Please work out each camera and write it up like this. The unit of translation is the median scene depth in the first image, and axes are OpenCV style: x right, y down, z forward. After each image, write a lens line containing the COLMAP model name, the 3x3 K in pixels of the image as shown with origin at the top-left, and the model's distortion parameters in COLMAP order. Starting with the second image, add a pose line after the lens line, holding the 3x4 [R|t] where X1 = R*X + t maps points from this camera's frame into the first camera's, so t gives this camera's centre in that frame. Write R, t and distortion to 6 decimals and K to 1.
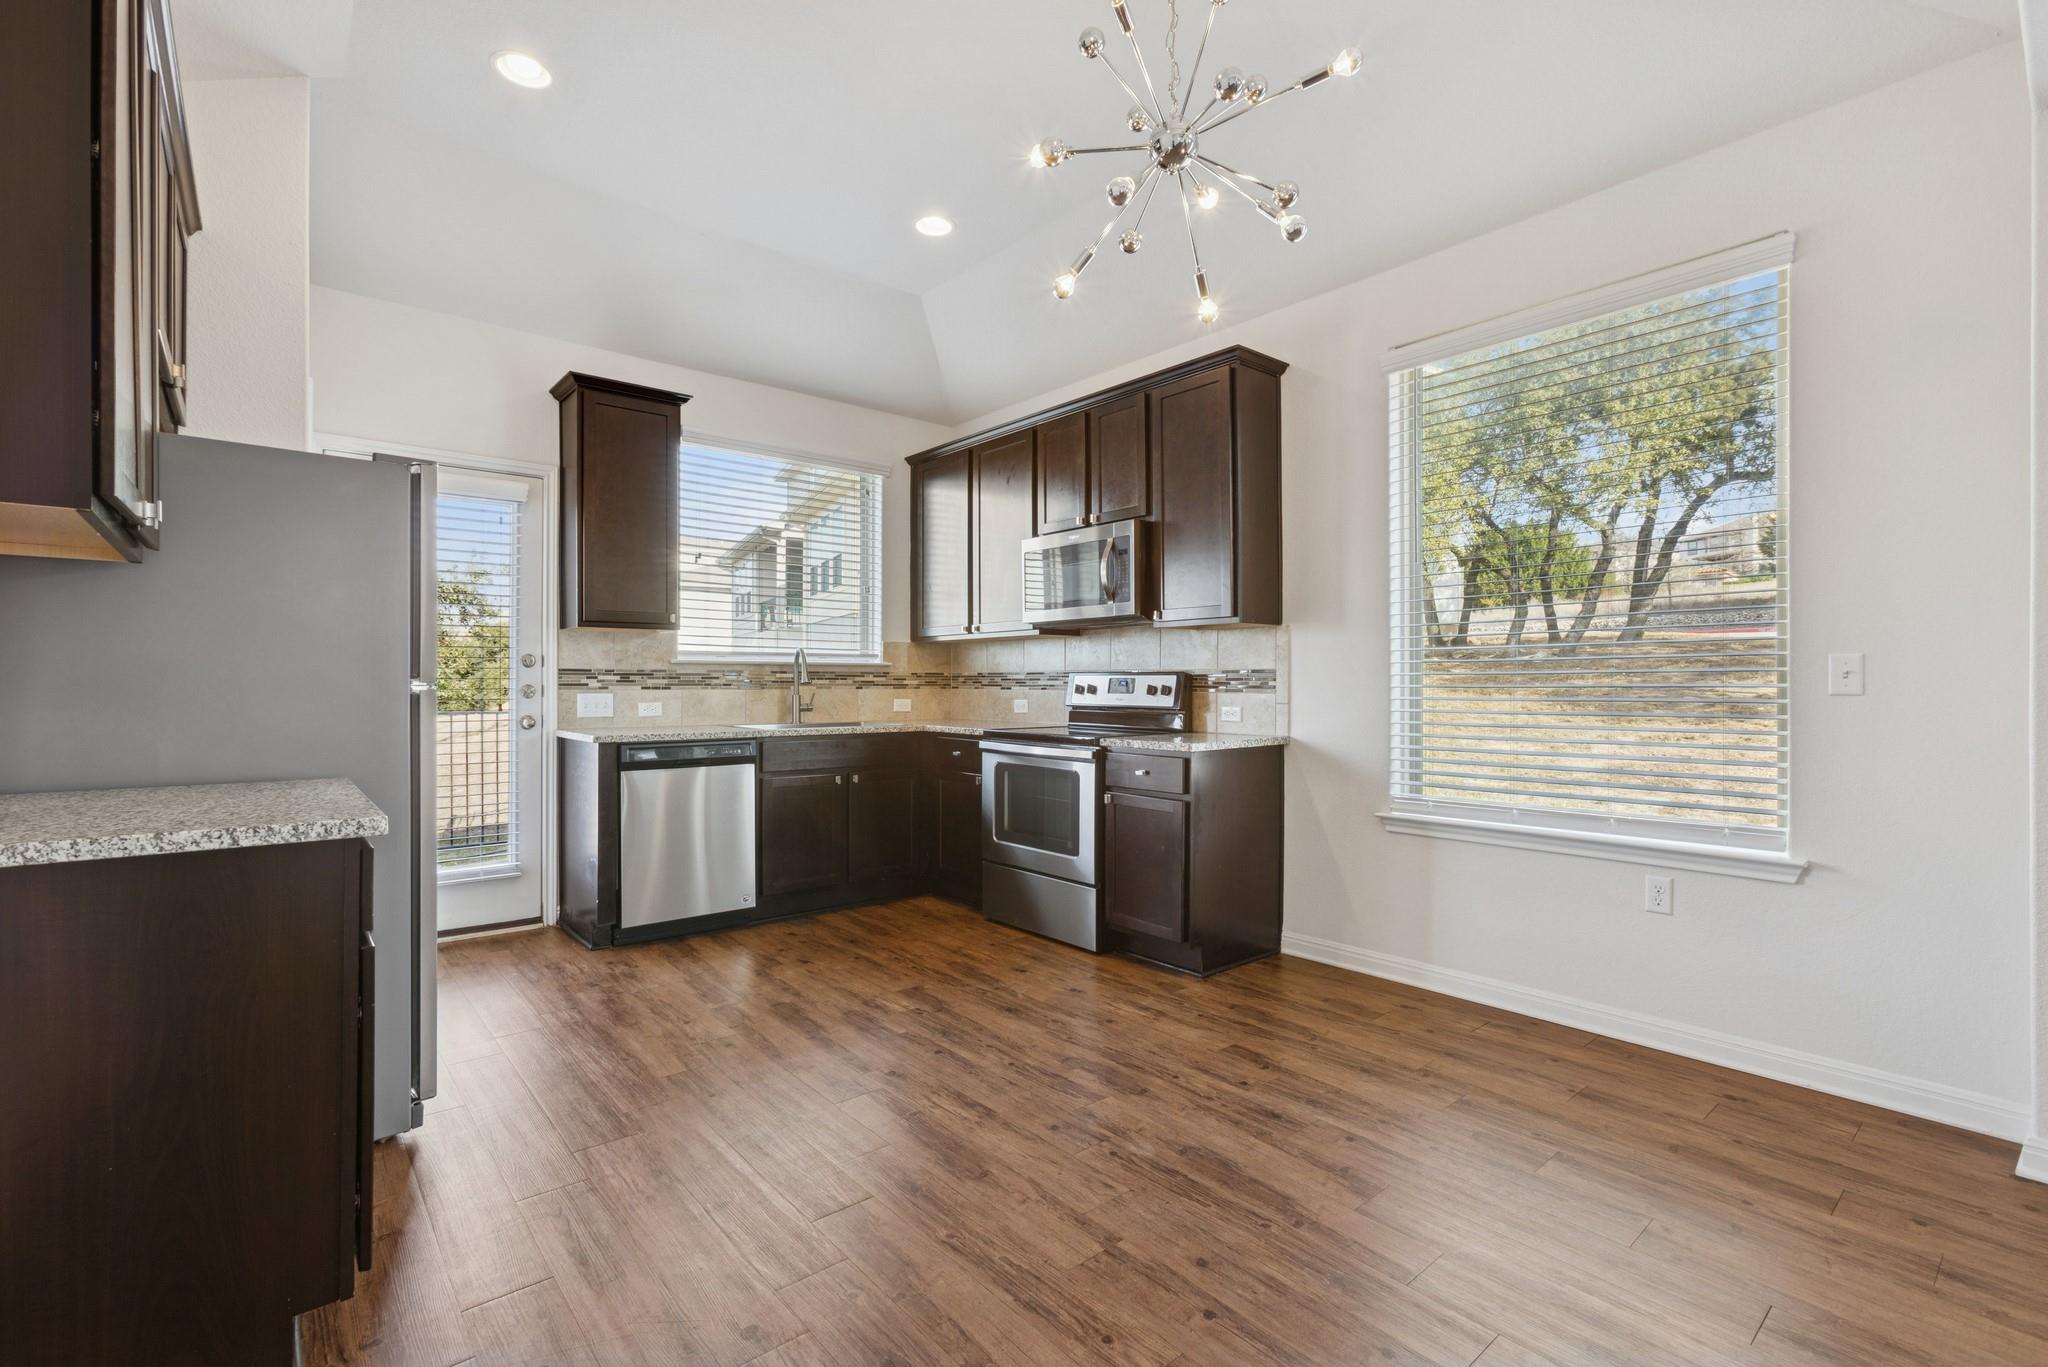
lens RADIAL K [[934.1, 0, 1036.7], [0, 934.1, 684.4], [0, 0, 1]] dist [0.007899, 0.000748]
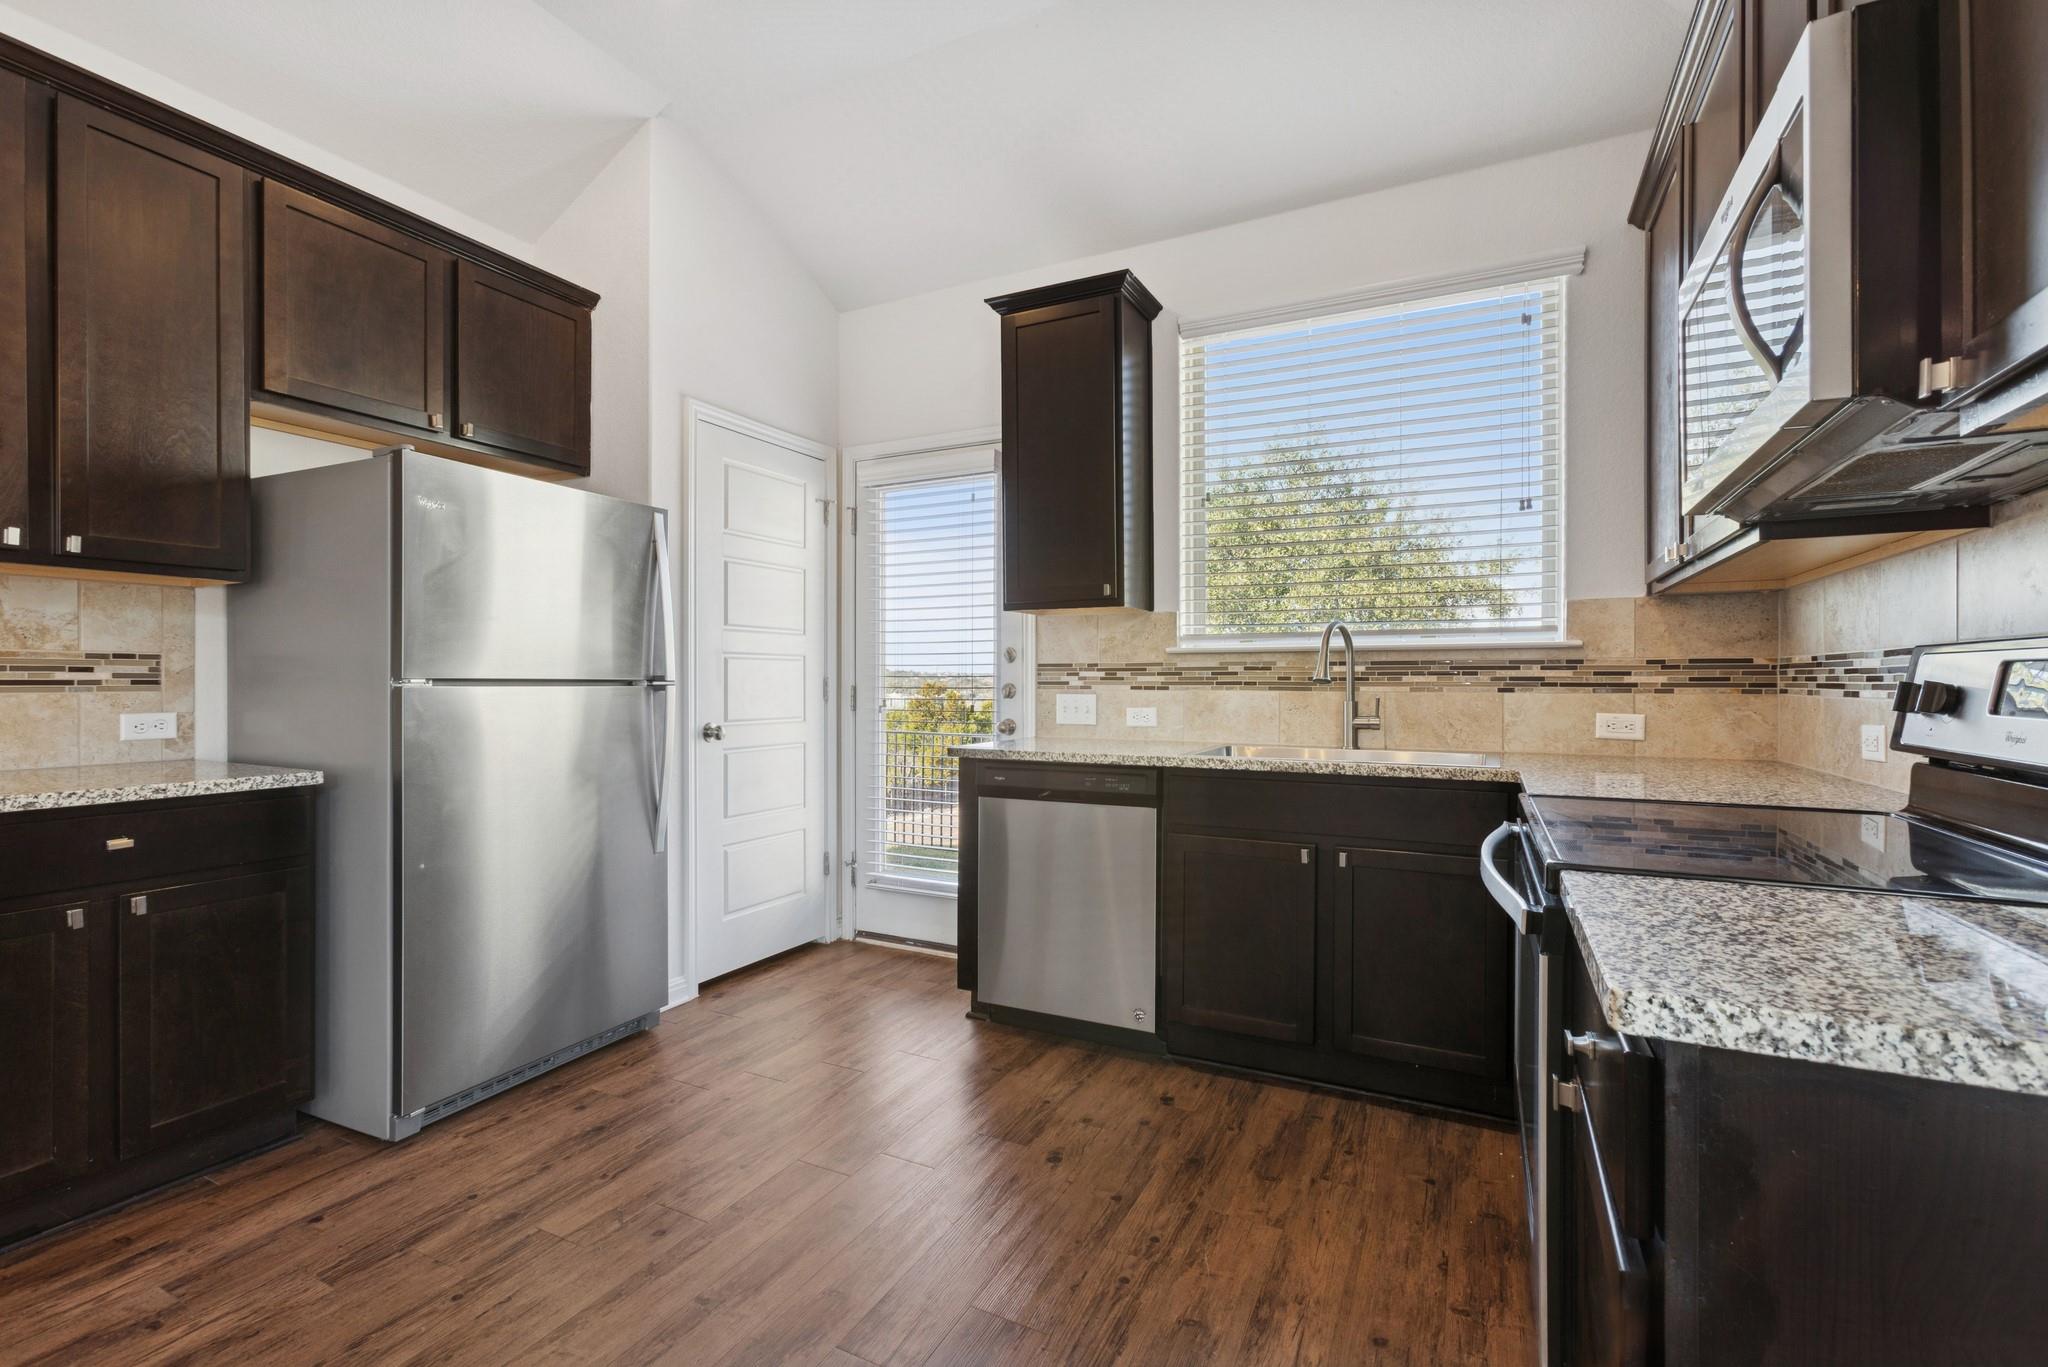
lens RADIAL K [[934.1, 0, 1010.2], [0, 934.1, 685.3], [0, 0, 1]] dist [0.007899, 0.000748]
pose [[0.367623, 0.002795, -0.929971, 0.243974], [-0.001830, 0.999996, 0.002282, 0.000477], [0.929973, 0.000863, 0.367627, 0.653362]]
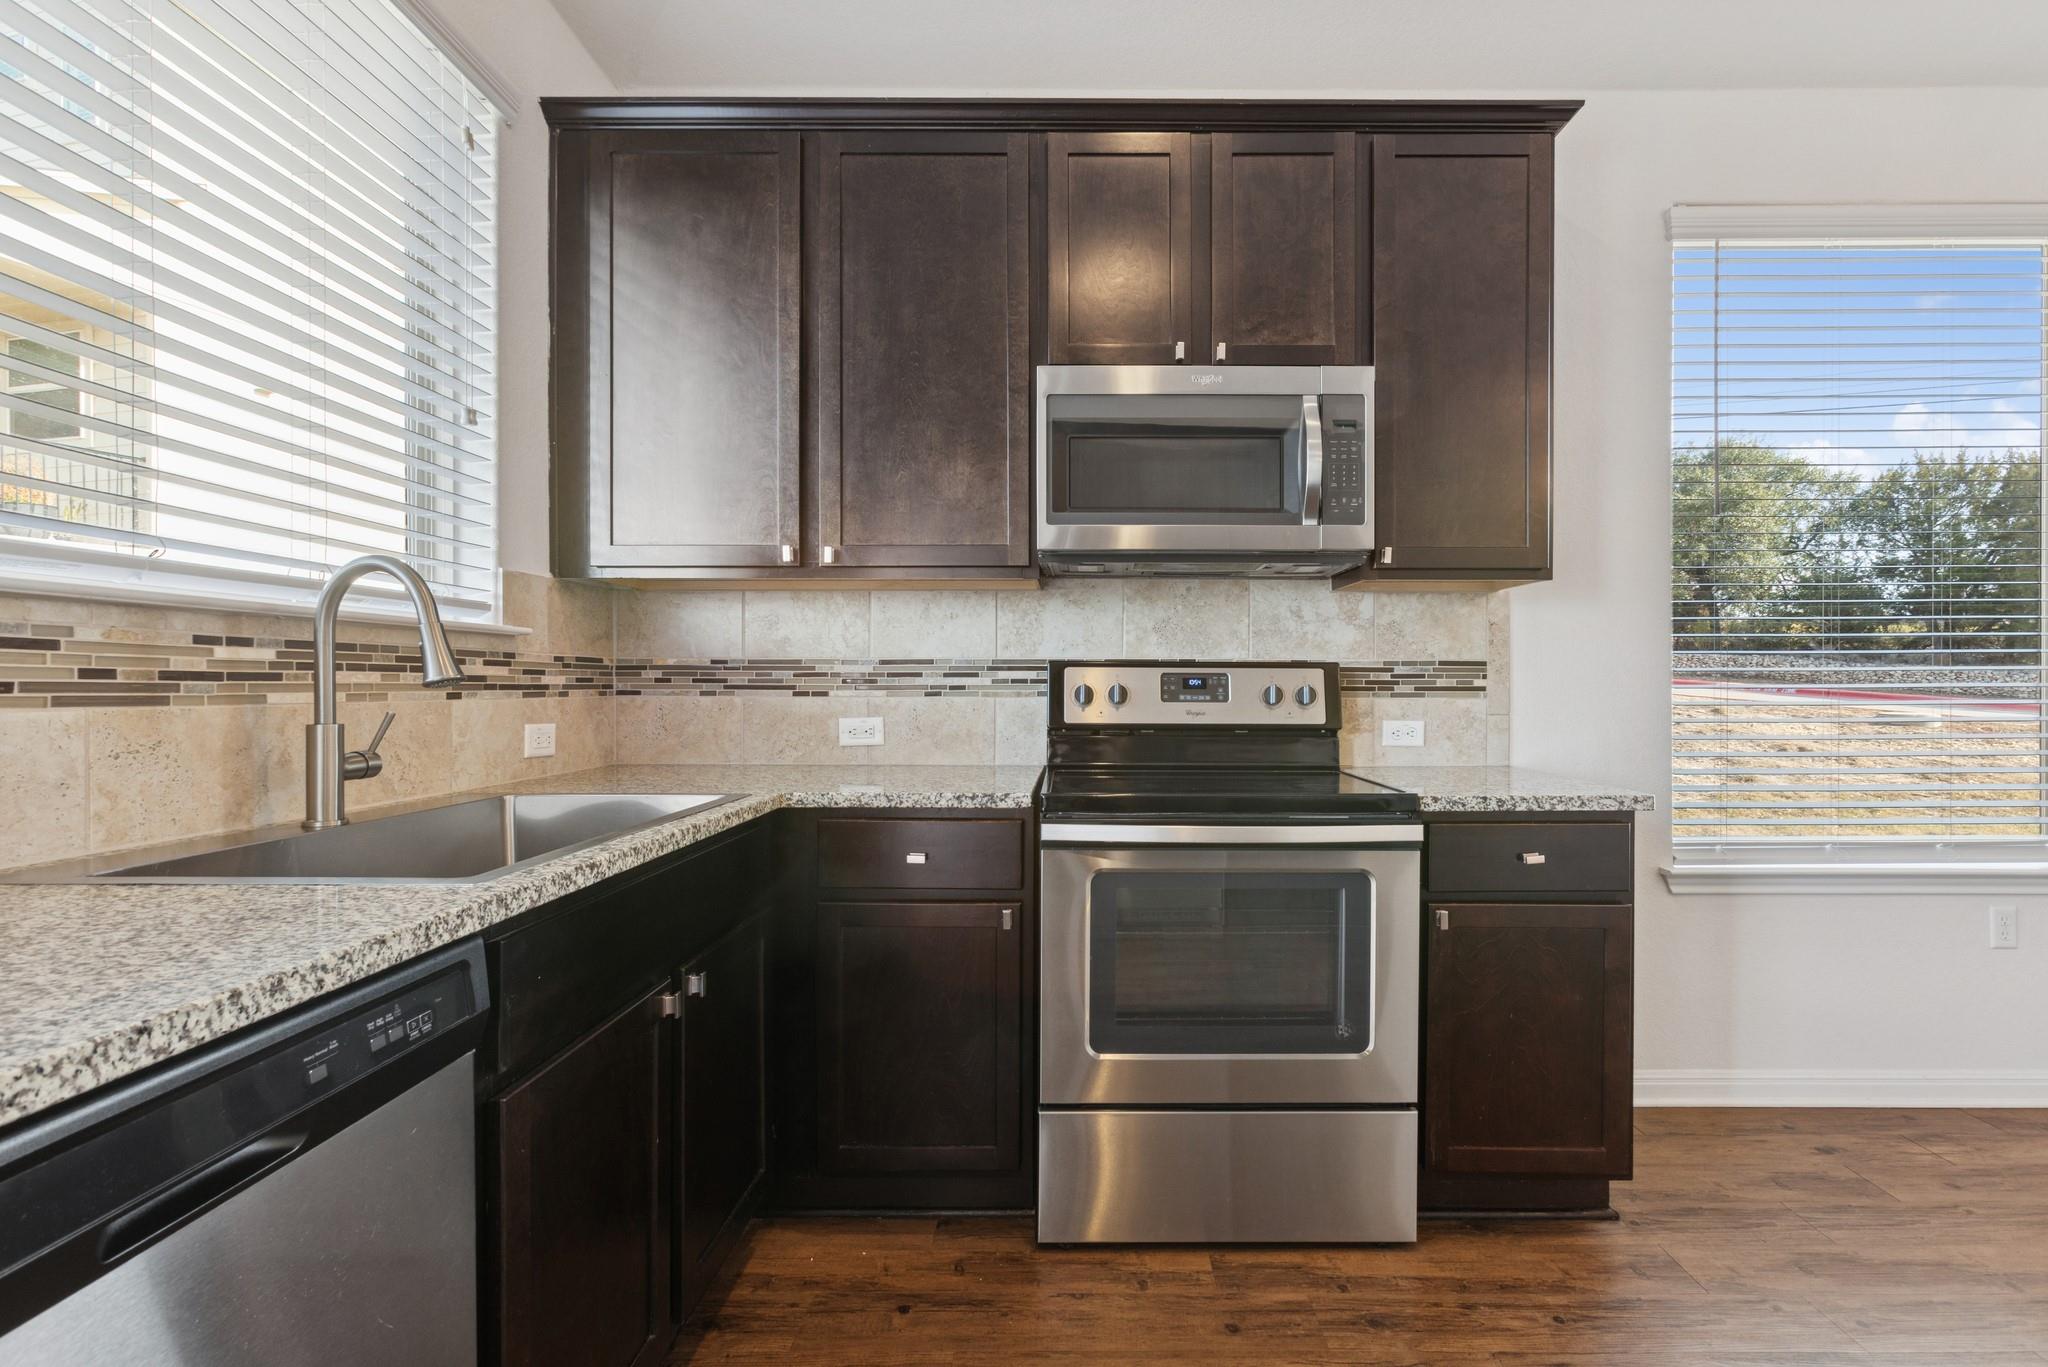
lens RADIAL K [[934.1, 0, 1082.2], [0, 934.1, 689.5], [0, 0, 1]] dist [0.007899, 0.000748]
pose [[0.646342, -0.004213, 0.763036, -0.366907], [0.001049, 0.999989, 0.004632, 0.000215], [-0.763047, -0.002193, 0.646339, 0.727120]]
